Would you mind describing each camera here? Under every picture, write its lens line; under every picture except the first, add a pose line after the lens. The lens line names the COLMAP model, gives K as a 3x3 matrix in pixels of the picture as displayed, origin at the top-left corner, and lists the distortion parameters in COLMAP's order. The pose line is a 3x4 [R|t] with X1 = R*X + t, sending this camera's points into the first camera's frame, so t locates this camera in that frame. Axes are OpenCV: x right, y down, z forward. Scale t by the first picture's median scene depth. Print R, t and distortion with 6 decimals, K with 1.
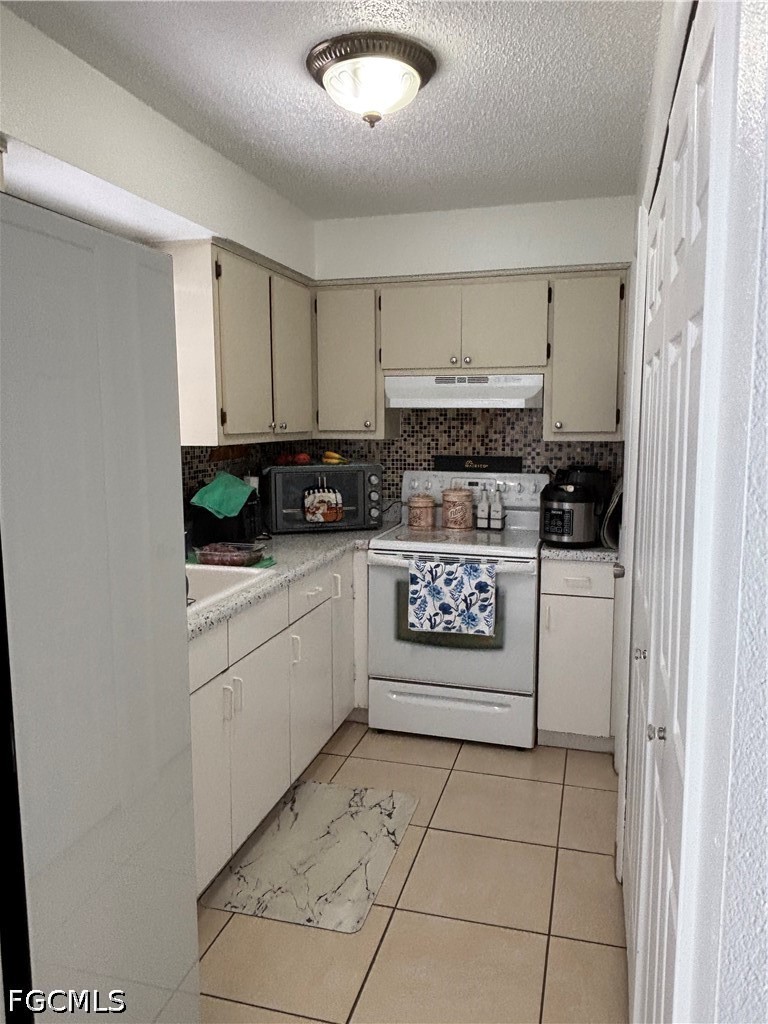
lens RADIAL K [[729.2, 0, 384.0], [0, 729.2, 512.0], [0, 0, 1]] dist [0.034045, -0.005715]
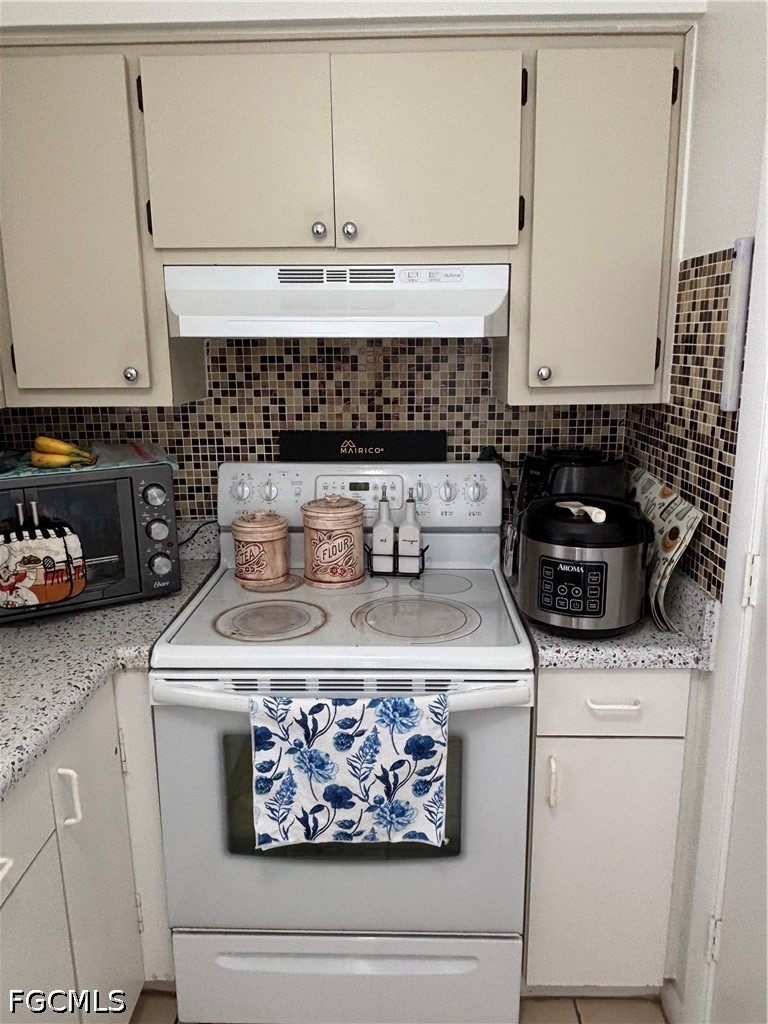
lens RADIAL K [[729.2, 0, 384.0], [0, 729.2, 512.0], [0, 0, 1]] dist [0.034045, -0.005715]
pose [[0.965721, -0.063771, 0.251629, 0.008504], [0.039819, 0.994275, 0.099160, -0.074134], [-0.256512, -0.085741, 0.962731, 0.515901]]
